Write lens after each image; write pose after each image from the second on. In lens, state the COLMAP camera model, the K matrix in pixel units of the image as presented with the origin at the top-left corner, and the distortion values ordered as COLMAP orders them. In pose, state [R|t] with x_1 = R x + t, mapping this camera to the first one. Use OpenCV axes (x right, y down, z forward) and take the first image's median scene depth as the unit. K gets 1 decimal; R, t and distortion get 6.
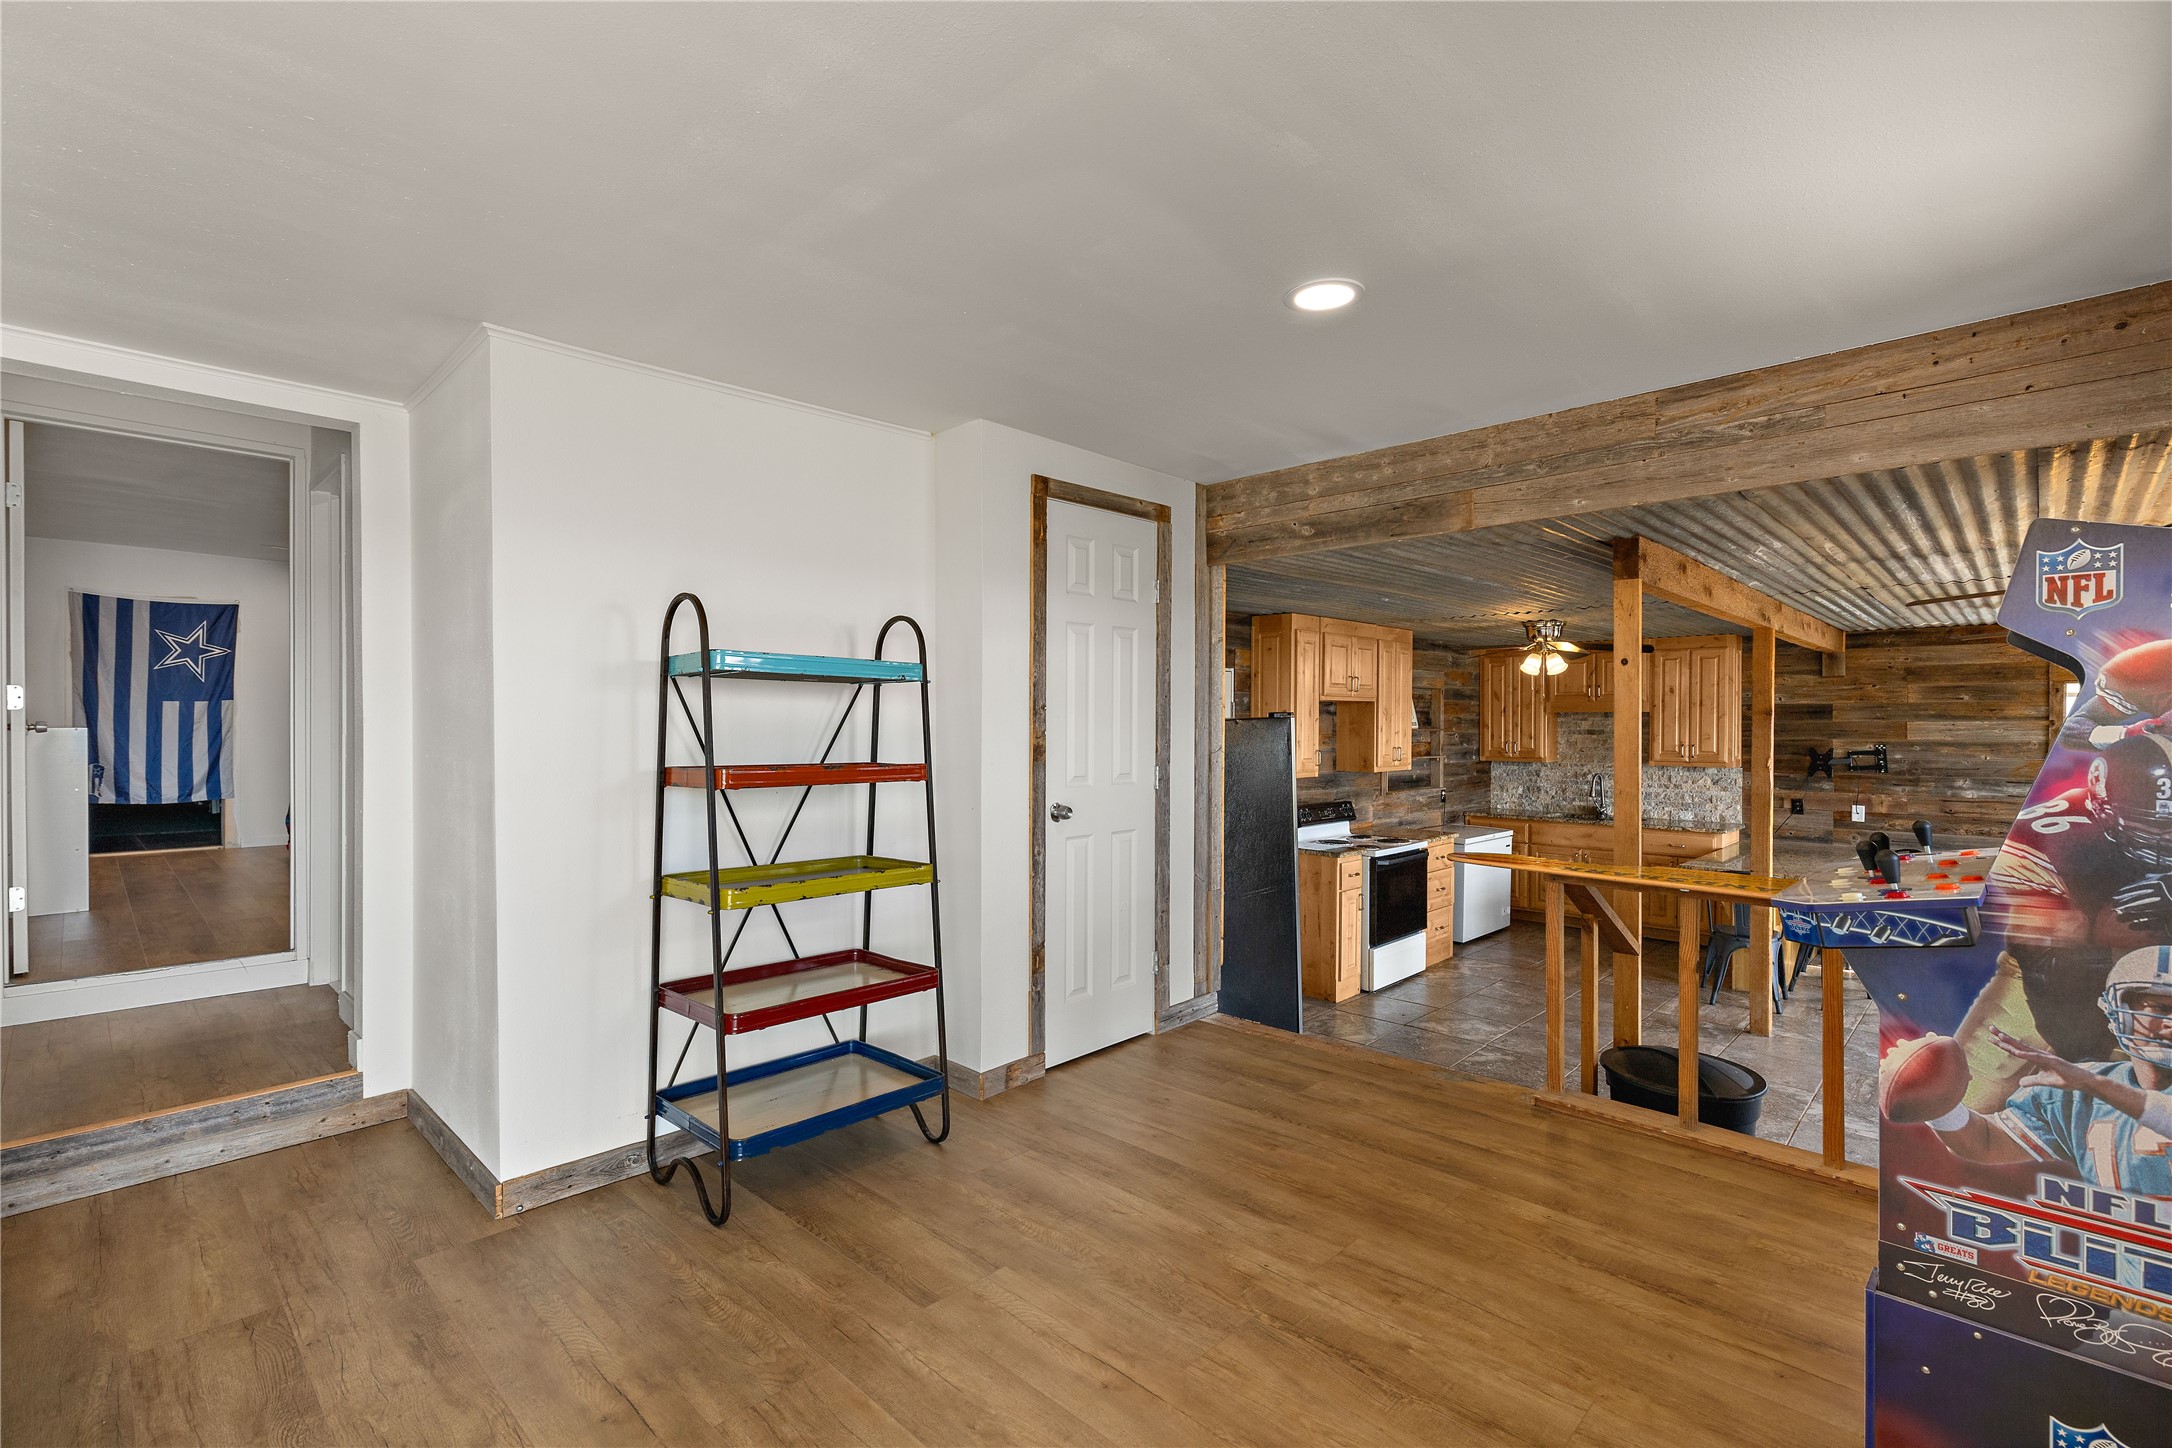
lens RADIAL K [[975.4, 0, 1086.0], [0, 975.4, 724.0], [0, 0, 1]] dist [0.000942, 0.000013]
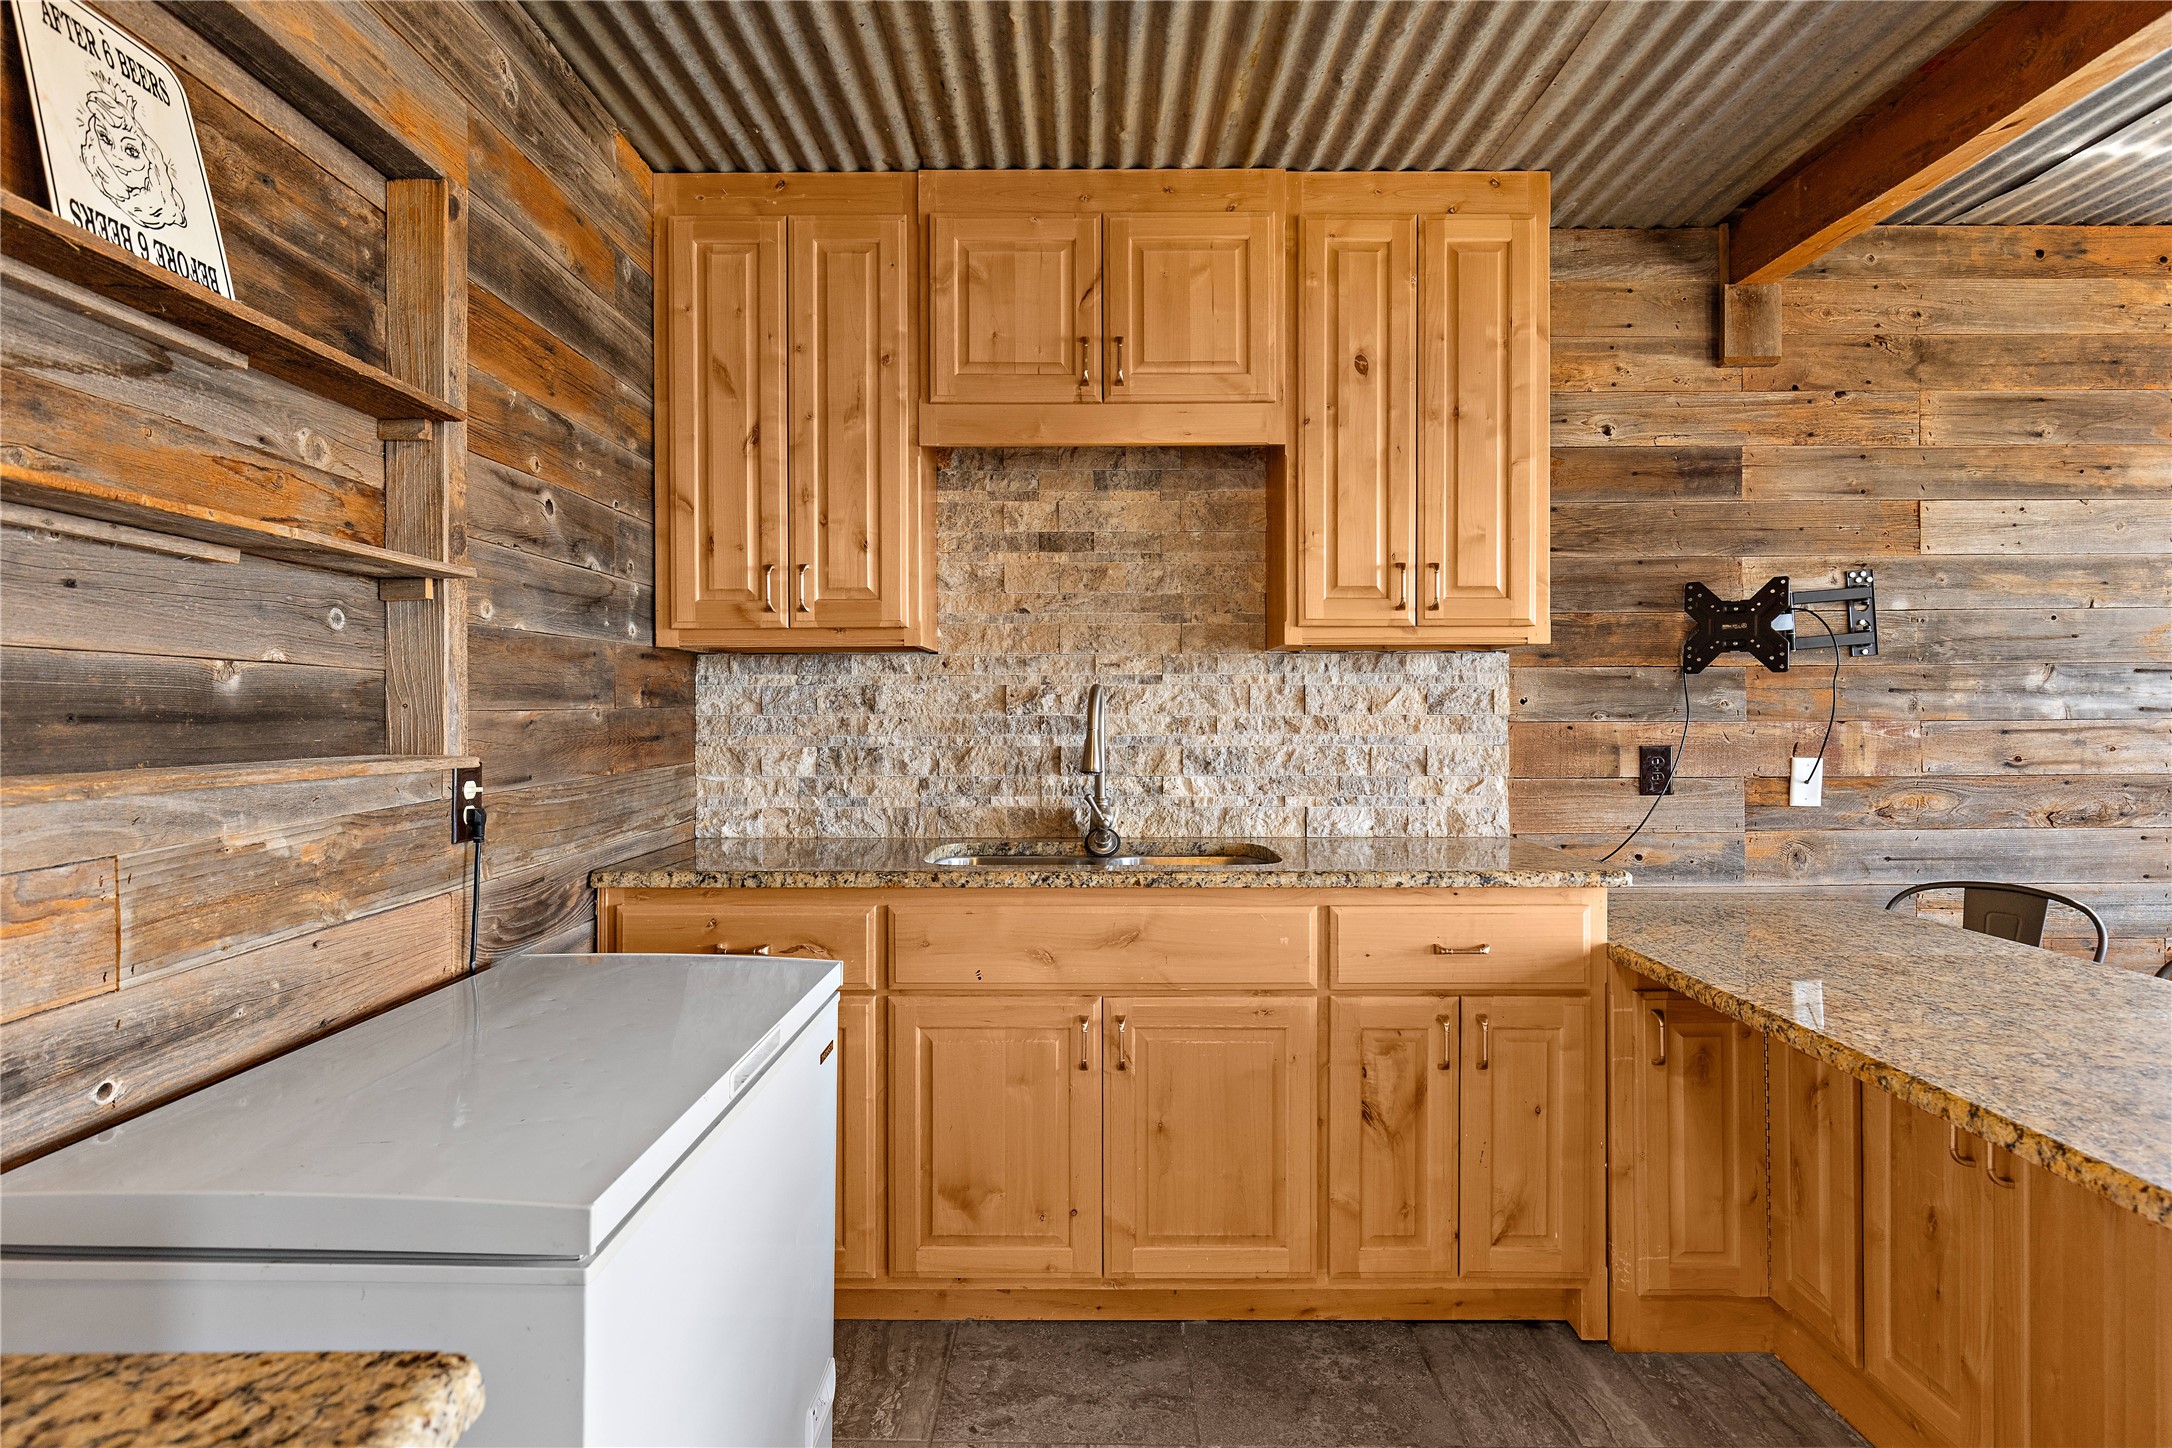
lens RADIAL K [[1153.4, 0, 1081.8], [0, 1153.4, 711.3], [0, 0, 1]] dist [0.002075, 0.000189]
pose [[0.720230, -0.006702, 0.693703, 0.348091], [0.005930, 0.999976, 0.003505, 0.065337], [-0.693710, 0.001590, 0.720253, 0.891628]]
